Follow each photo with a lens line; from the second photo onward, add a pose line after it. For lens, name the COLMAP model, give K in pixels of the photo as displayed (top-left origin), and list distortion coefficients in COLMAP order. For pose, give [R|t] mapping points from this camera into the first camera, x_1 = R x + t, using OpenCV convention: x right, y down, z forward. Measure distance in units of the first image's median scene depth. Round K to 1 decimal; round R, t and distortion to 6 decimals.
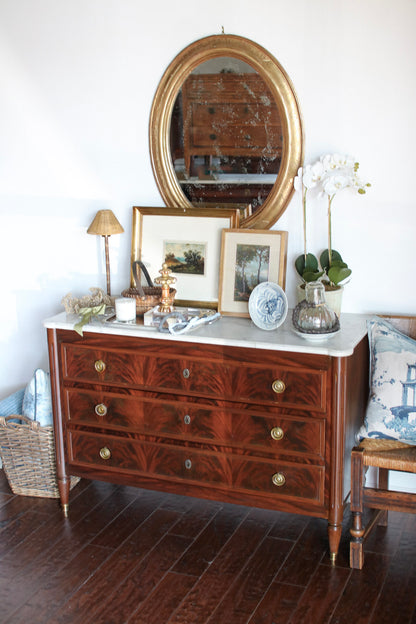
lens RADIAL K [[861.3, 0, 208.0], [0, 861.3, 312.0], [0, 0, 1]] dist [-0.173208, 0.043795]
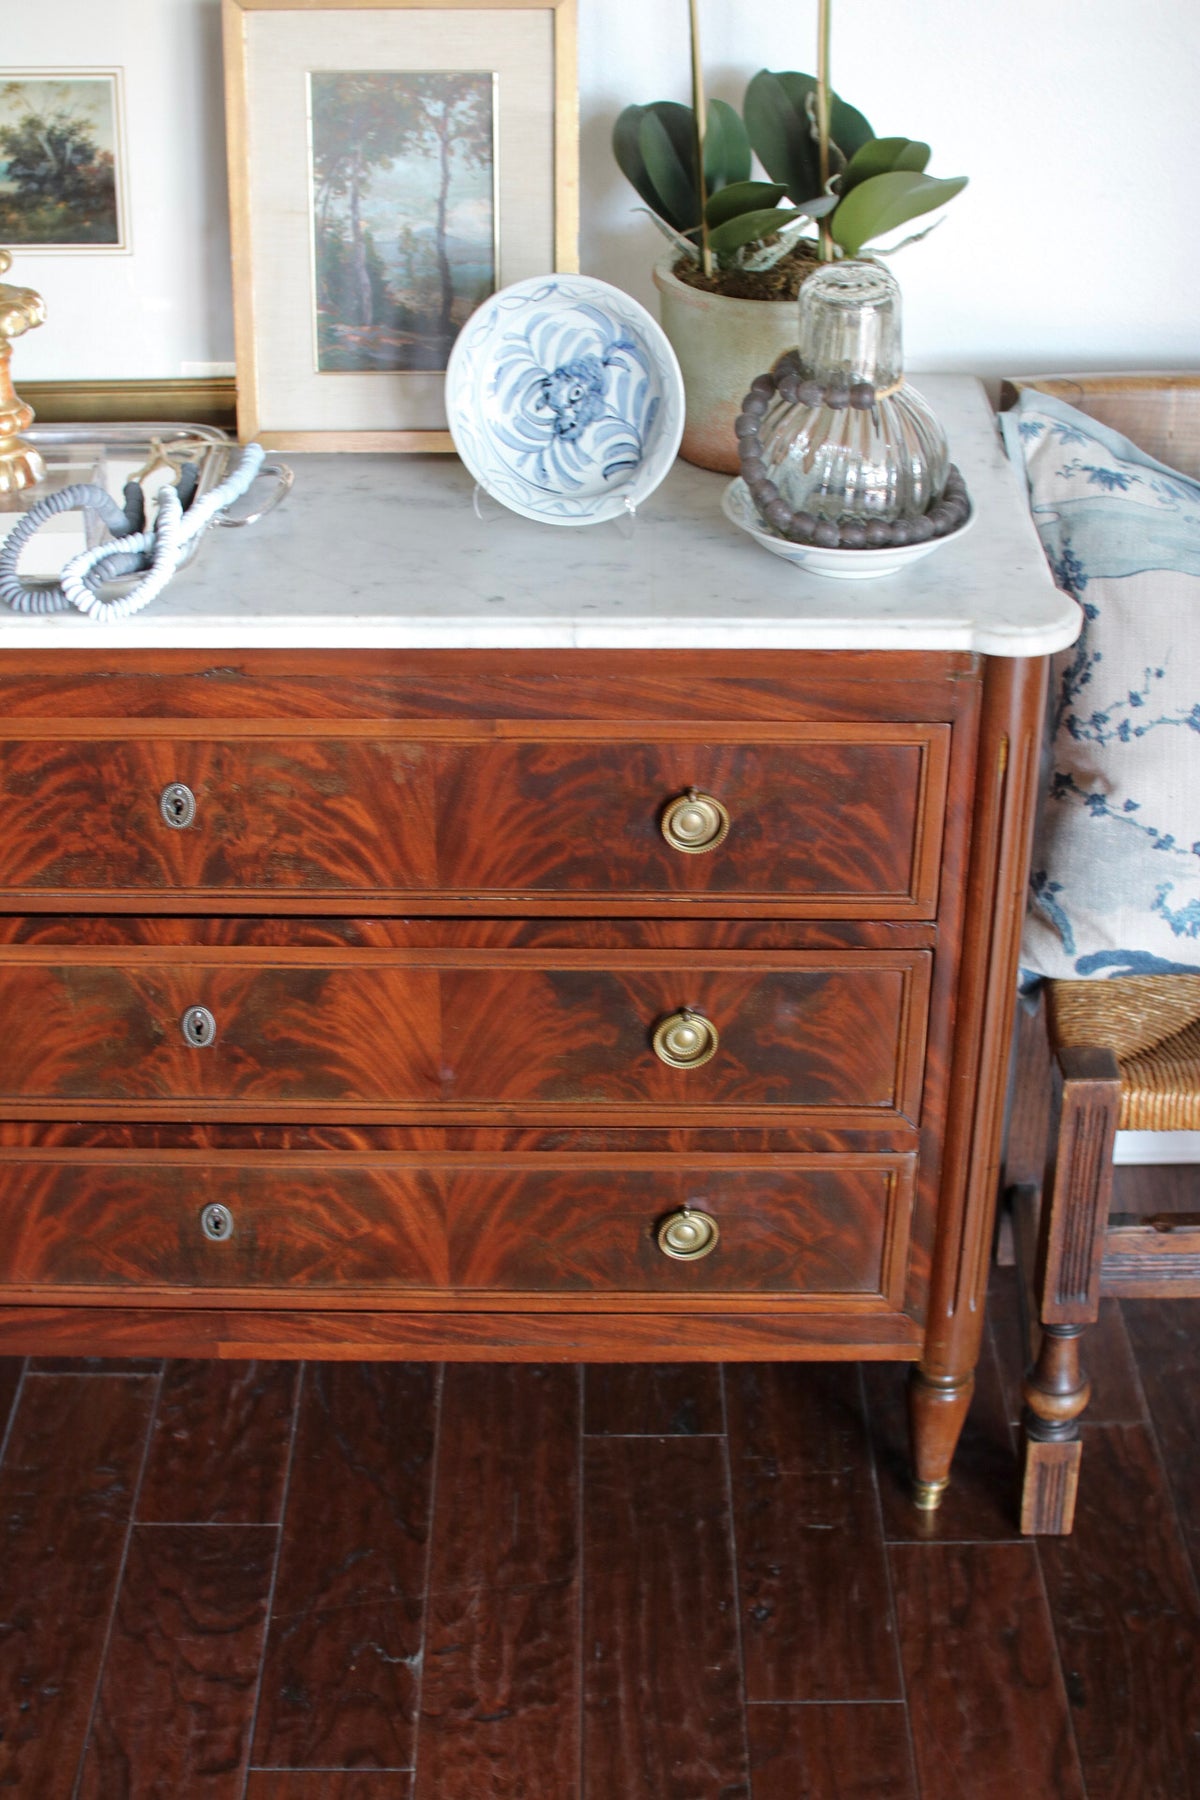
lens RADIAL K [[2505.8, 0, 600.0], [0, 2505.8, 900.0], [0, 0, 1]] dist [-0.192836, 0.307402]
pose [[0.926692, -0.173349, 0.333454, -0.122086], [0.071974, 0.952705, 0.295251, -0.061955], [-0.368864, -0.249607, 0.895341, 0.460048]]
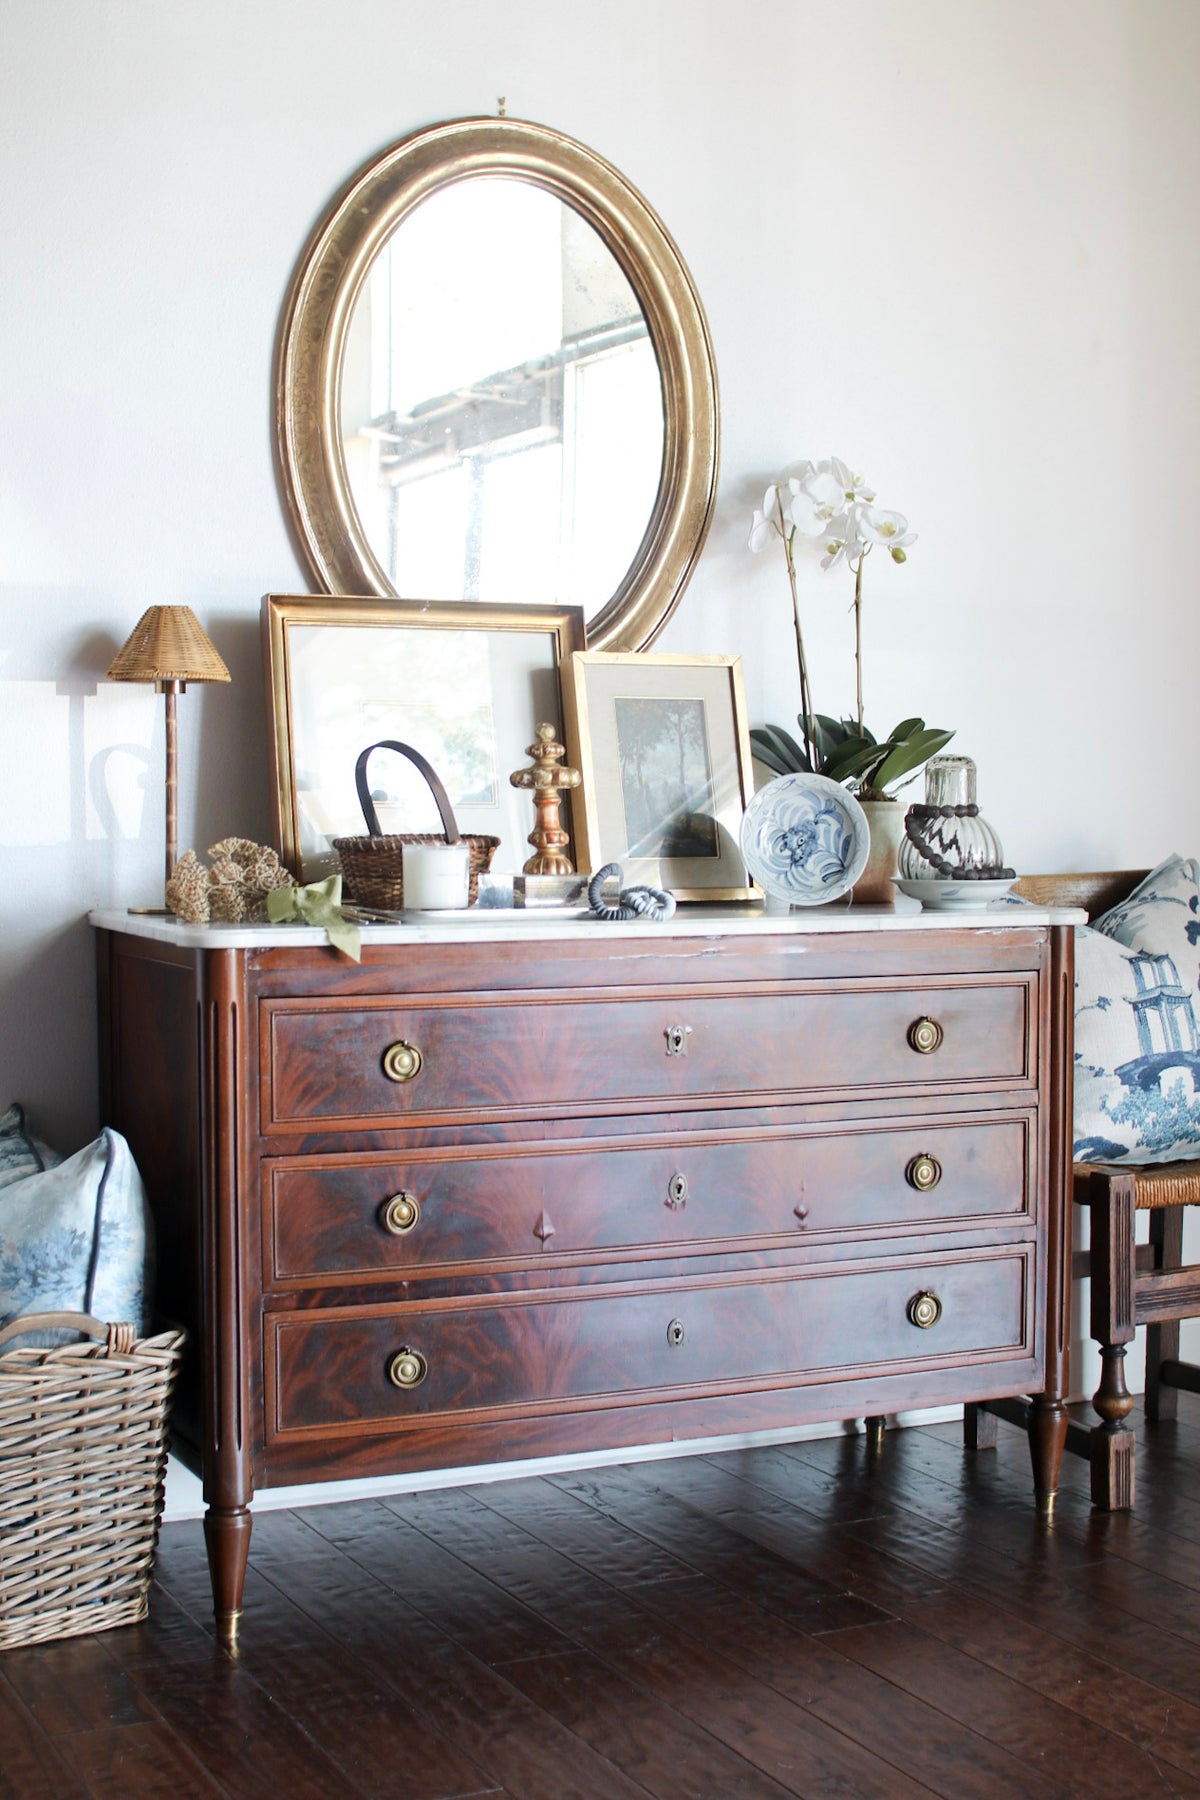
lens RADIAL K [[2528.8, 0, 600.0], [0, 2528.8, 900.0], [0, 0, 1]] dist [-0.181958, 0.142541]
pose [[0.671776, -0.015276, 0.740596, -0.744895], [0.168079, 0.976854, -0.132312, 0.138352], [-0.721433, 0.213363, 0.658795, 0.360306]]
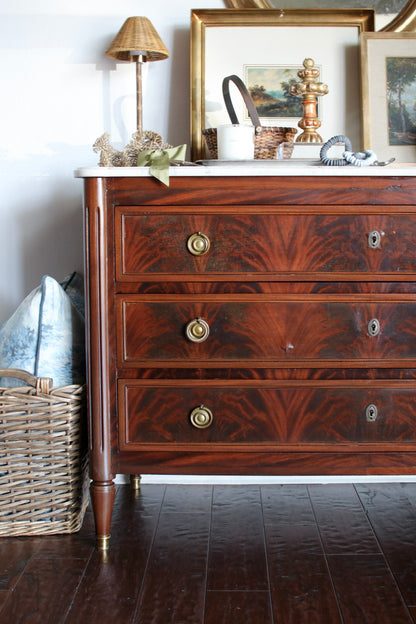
lens RADIAL K [[885.1, 0, 208.0], [0, 885.1, 312.0], [0, 0, 1]] dist [-0.198866, 0.298563]
pose [[0.938858, -0.026217, 0.343304, -0.314467], [0.073332, 0.989445, -0.124984, 0.176246], [-0.336404, 0.142518, 0.930871, 0.500946]]
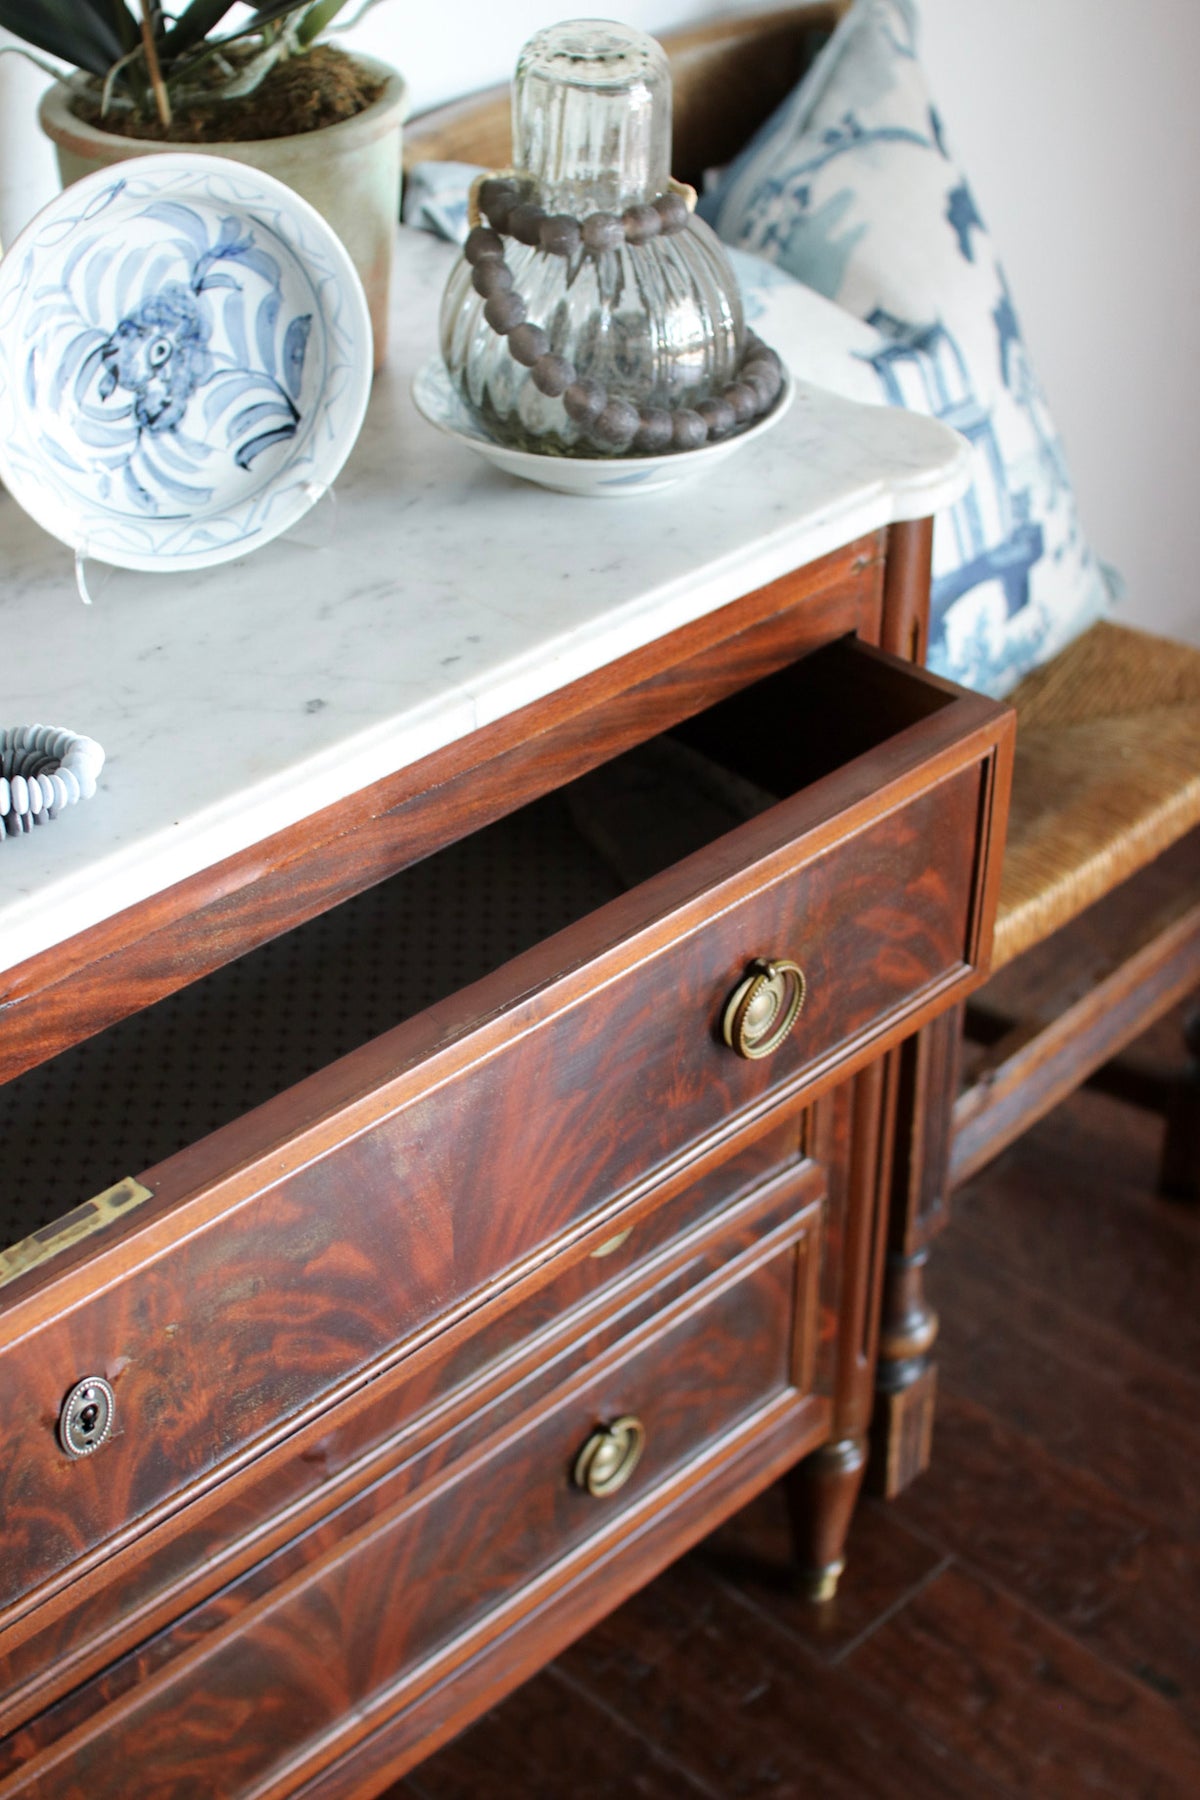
lens RADIAL K [[2484.6, 0, 600.0], [0, 2484.6, 900.0], [0, 0, 1]] dist [-0.173208, 0.043795]
pose [[0.384194, -0.515212, 0.766128, -0.190068], [0.223095, 0.857030, 0.464466, -0.082813], [-0.895893, -0.007525, 0.444207, 0.777619]]
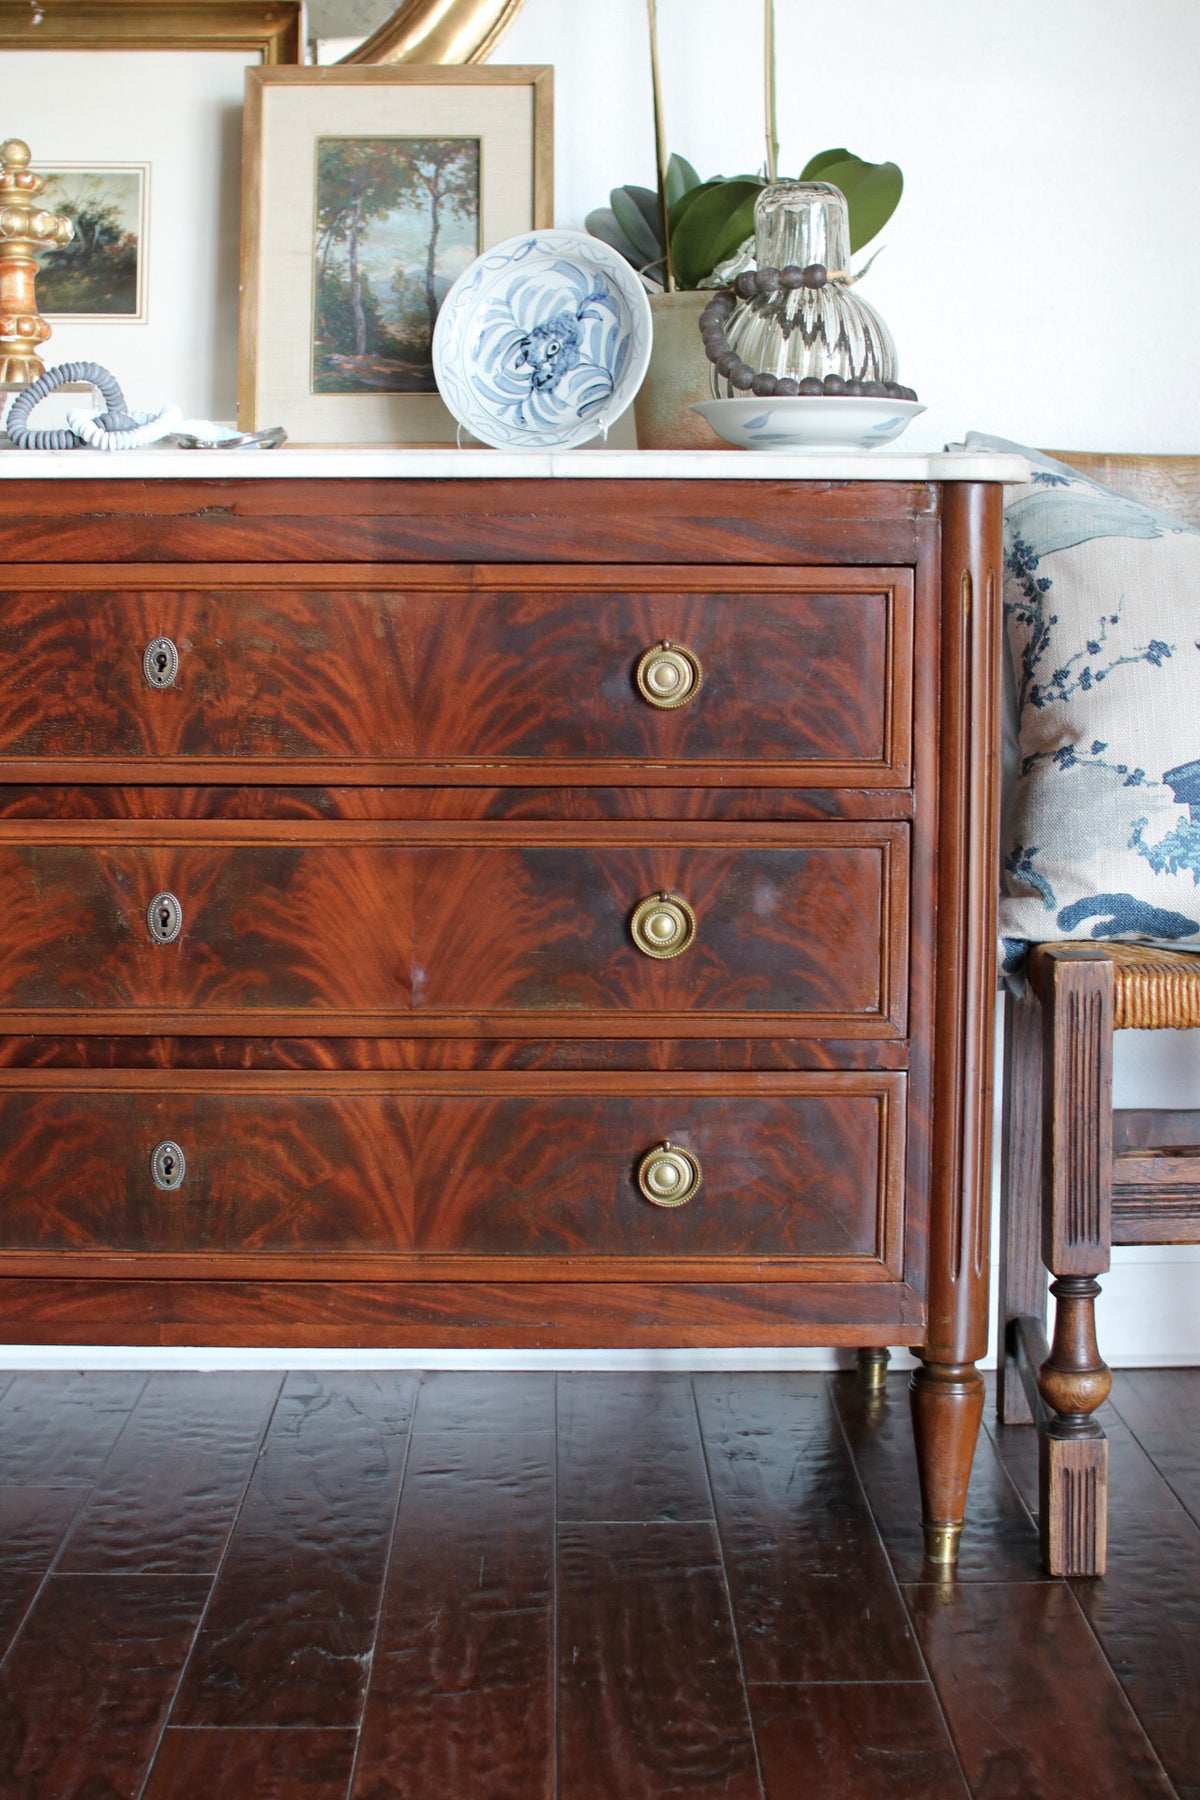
lens RADIAL K [[2505.8, 0, 600.0], [0, 2505.8, 900.0], [0, 0, 1]] dist [-0.192836, 0.307402]
pose [[0.921484, -0.023510, 0.387703, -0.147663], [0.074563, 0.990309, -0.117170, 0.191121], [-0.381191, 0.136879, 0.914307, 0.450947]]
